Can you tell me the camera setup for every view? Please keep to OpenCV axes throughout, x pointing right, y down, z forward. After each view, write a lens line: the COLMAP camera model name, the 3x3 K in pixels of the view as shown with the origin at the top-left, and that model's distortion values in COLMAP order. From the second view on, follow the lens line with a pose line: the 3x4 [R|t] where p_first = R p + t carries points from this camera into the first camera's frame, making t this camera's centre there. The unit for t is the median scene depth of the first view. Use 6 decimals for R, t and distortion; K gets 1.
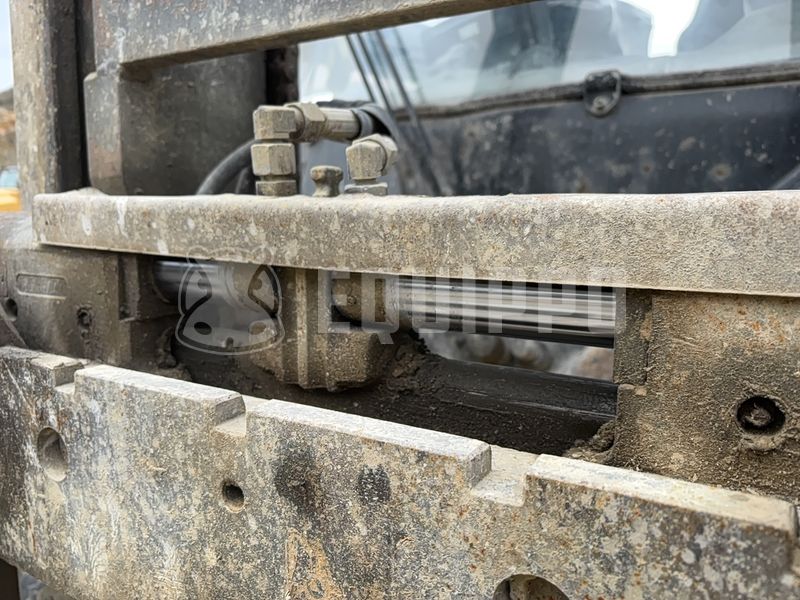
lens RADIAL K [[609.3, 0, 403.3], [0, 609.3, 303.1], [0, 0, 1]] dist [0.038814, -0.041460]
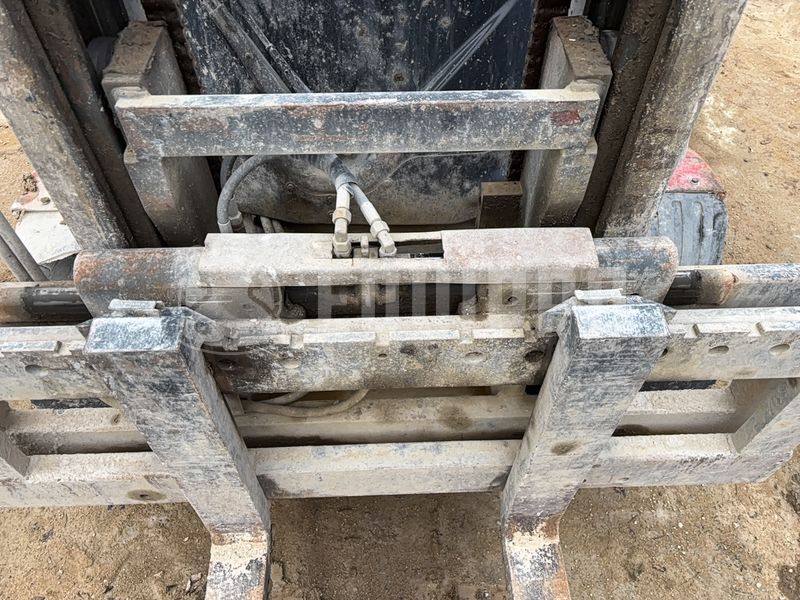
lens RADIAL K [[609.3, 0, 403.3], [0, 609.3, 303.1], [0, 0, 1]] dist [0.038814, -0.041460]
pose [[0.838035, -0.421935, 0.345931, -0.917109], [0.069532, 0.711437, 0.699301, -1.682231], [-0.541168, -0.561986, 0.625547, -0.755490]]
